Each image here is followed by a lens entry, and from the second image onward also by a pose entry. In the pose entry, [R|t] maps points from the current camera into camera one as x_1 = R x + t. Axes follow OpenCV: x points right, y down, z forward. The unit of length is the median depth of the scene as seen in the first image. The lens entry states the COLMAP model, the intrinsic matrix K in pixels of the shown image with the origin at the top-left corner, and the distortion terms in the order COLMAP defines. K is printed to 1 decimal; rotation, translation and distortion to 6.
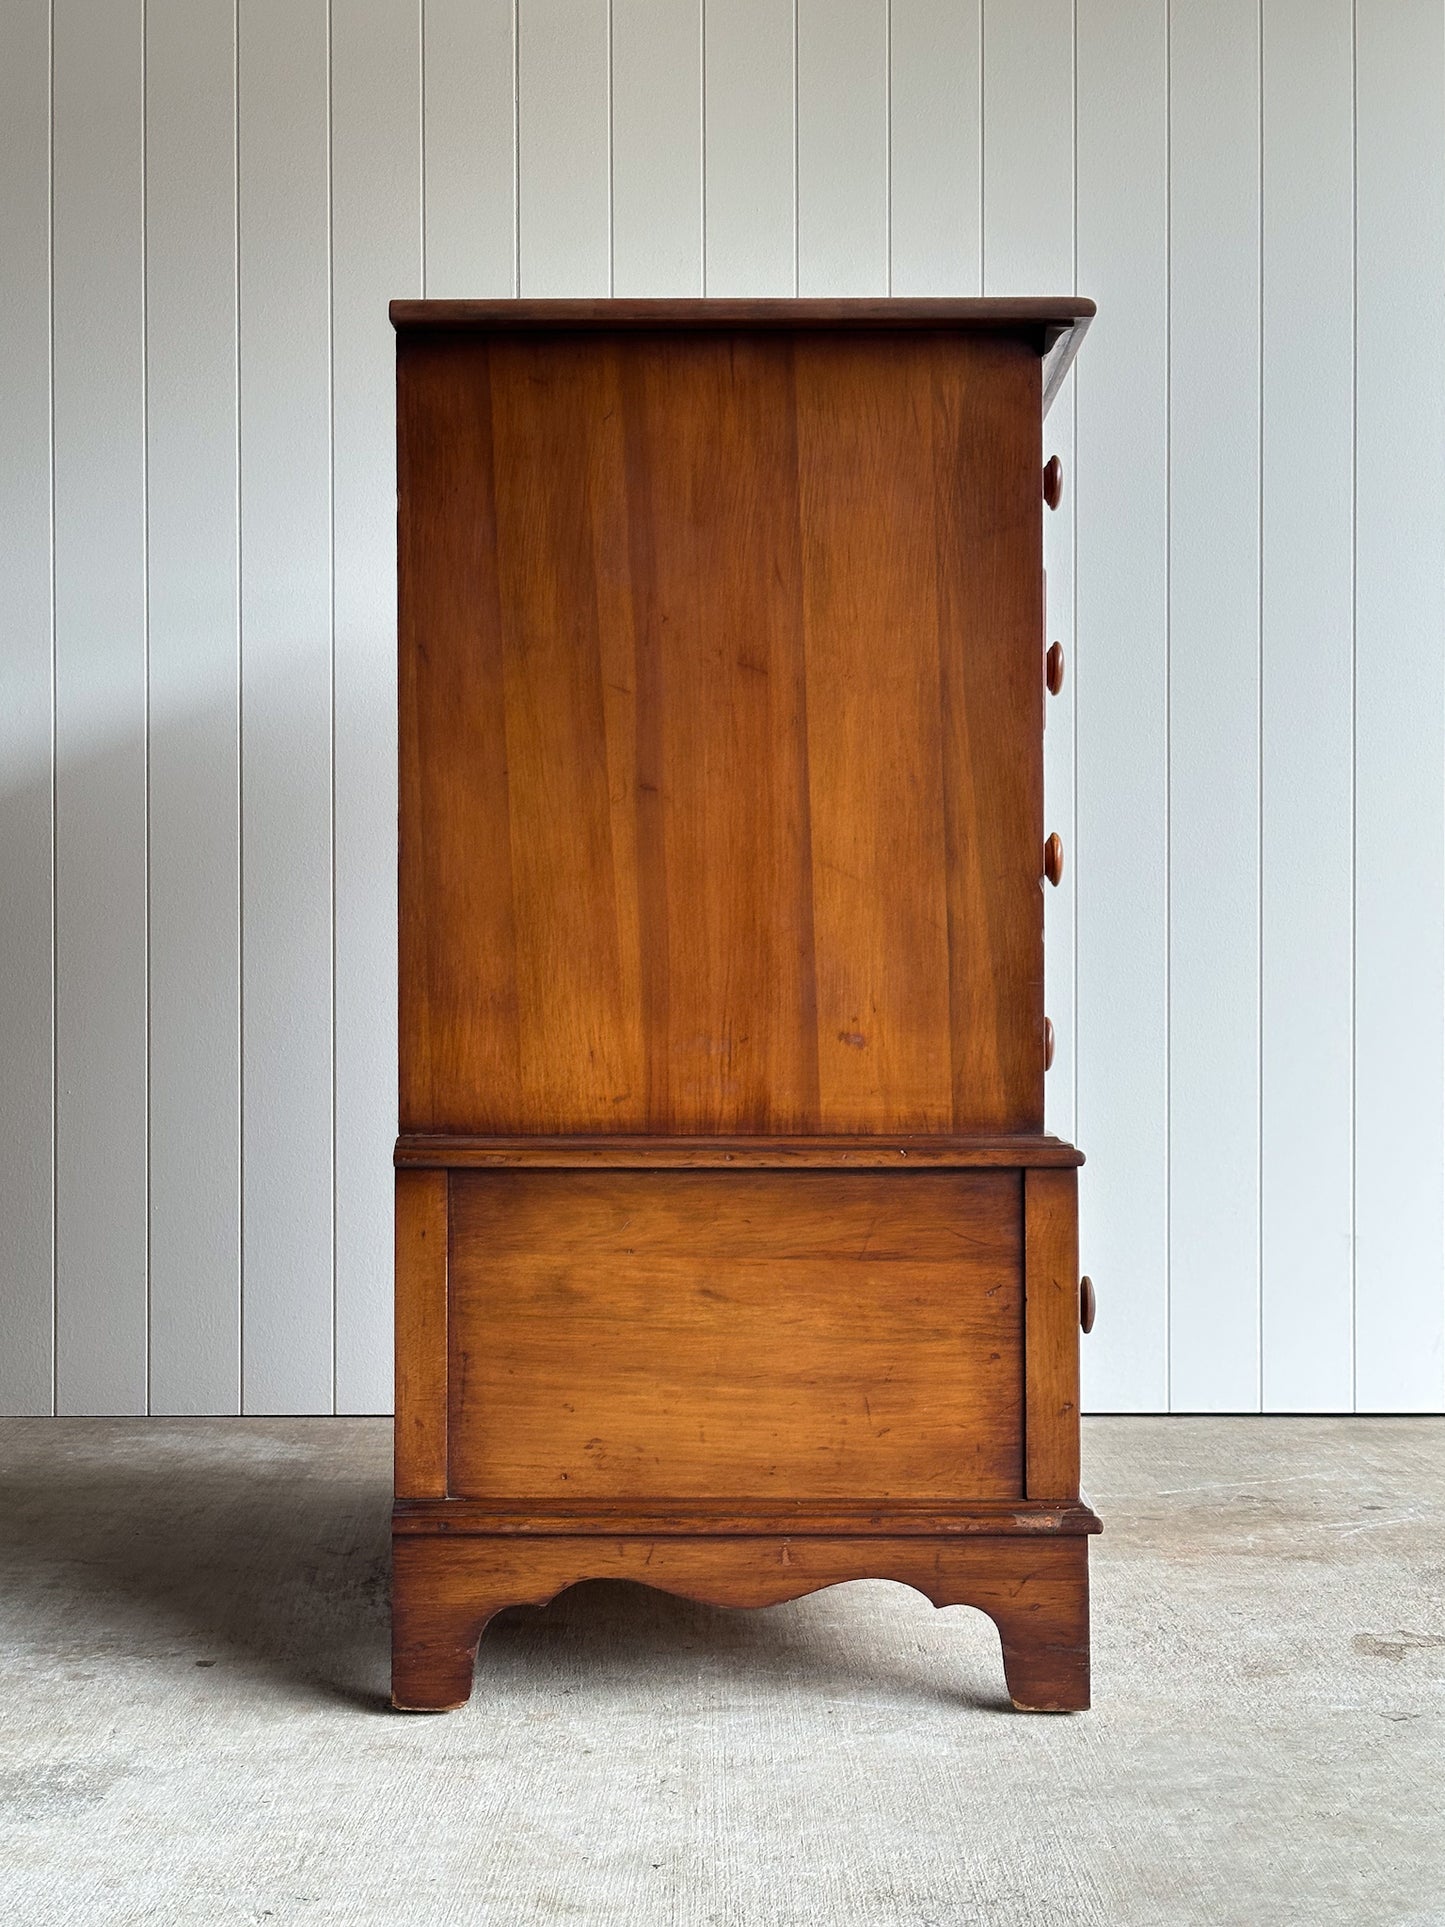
lens RADIAL K [[2780.9, 0, 707.1], [0, 2780.9, 960.4], [0, 0, 1]] dist [0.035997, 0.000000]
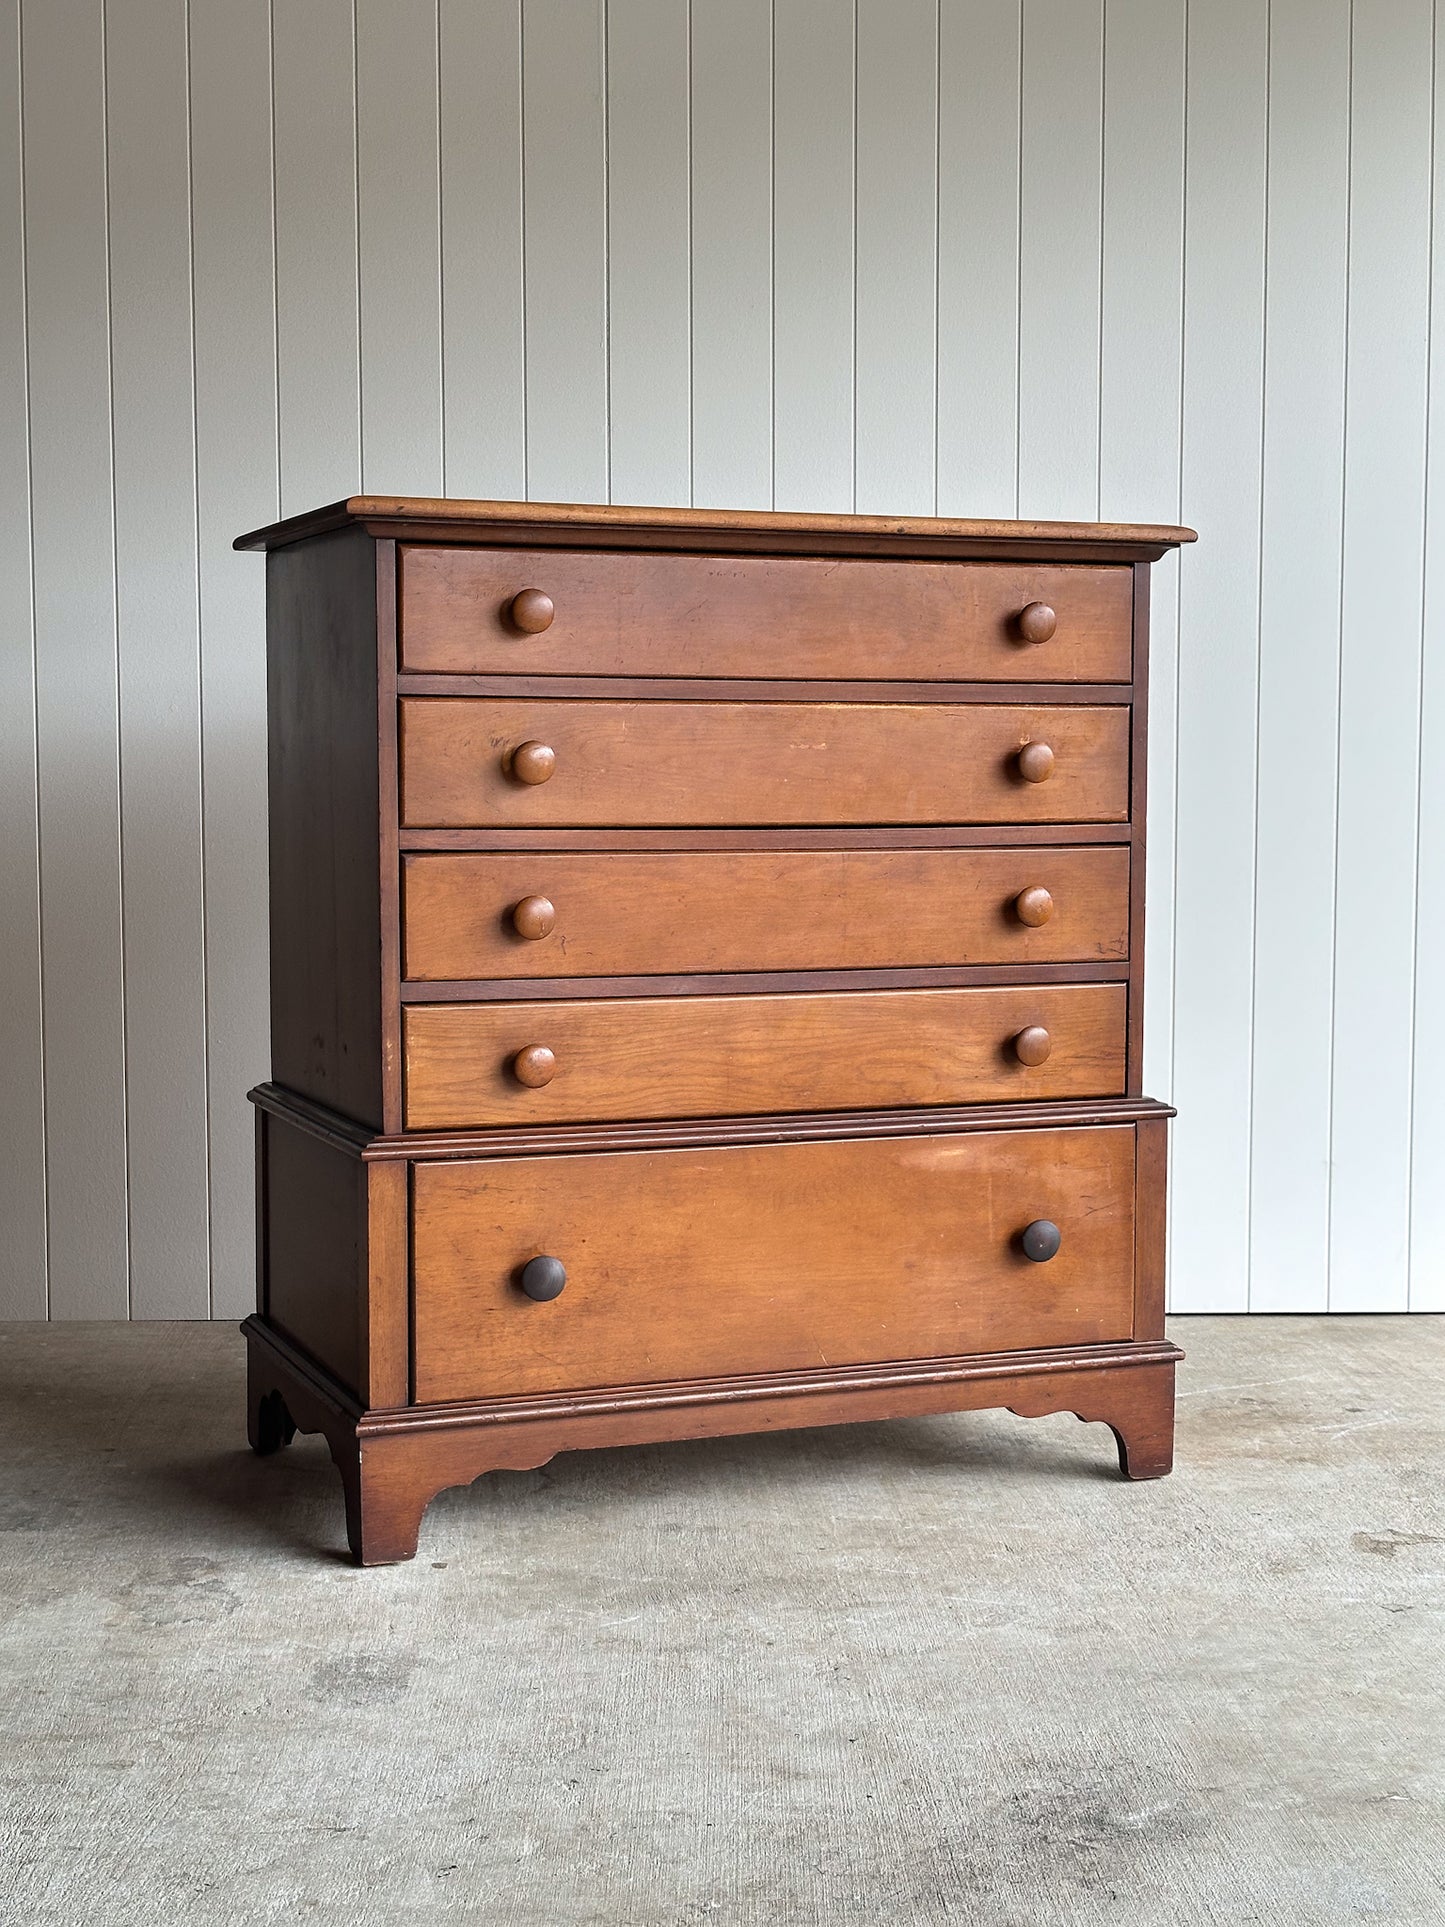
lens RADIAL K [[2780.9, 0, 700.1], [0, 2780.9, 909.2], [0, 0, 1]] dist [0.035997, 0.000000]
pose [[0.999609, -0.000320, 0.027950, -0.095171], [-0.001250, 0.998423, 0.056129, -0.107407], [-0.027923, -0.056142, 0.998032, -0.221833]]
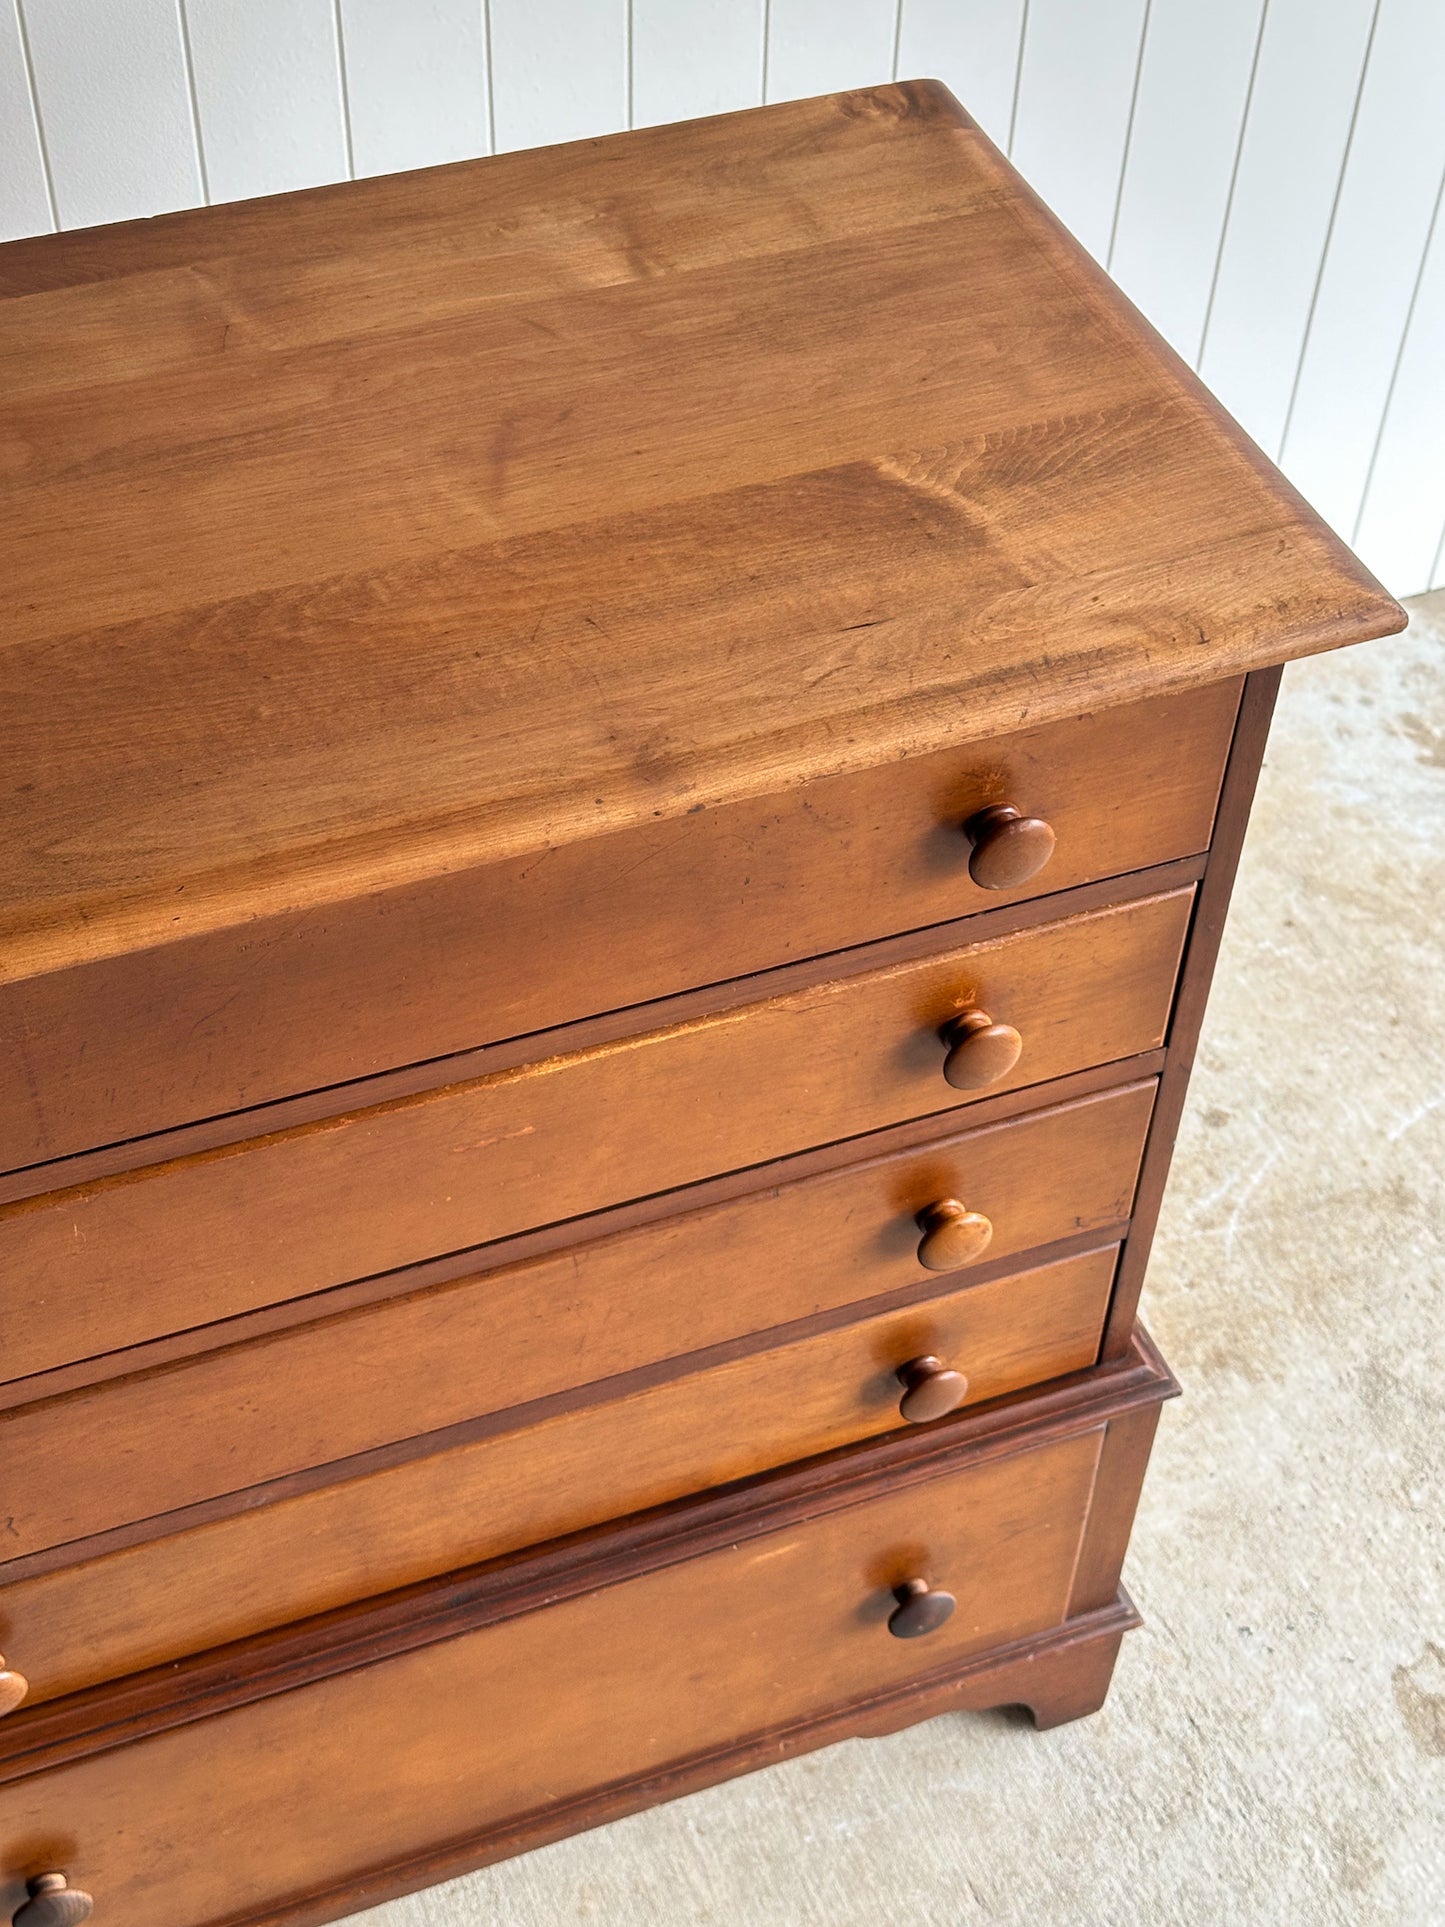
lens RADIAL K [[2780.9, 0, 699.9], [0, 2780.9, 930.4], [0, 0, 1]] dist [0.035997, 0.000000]
pose [[0.999715, 0.002874, 0.023720, 0.019038], [-0.019032, 0.695985, 0.717804, -0.572277], [-0.014445, -0.718051, 0.695841, 0.658362]]
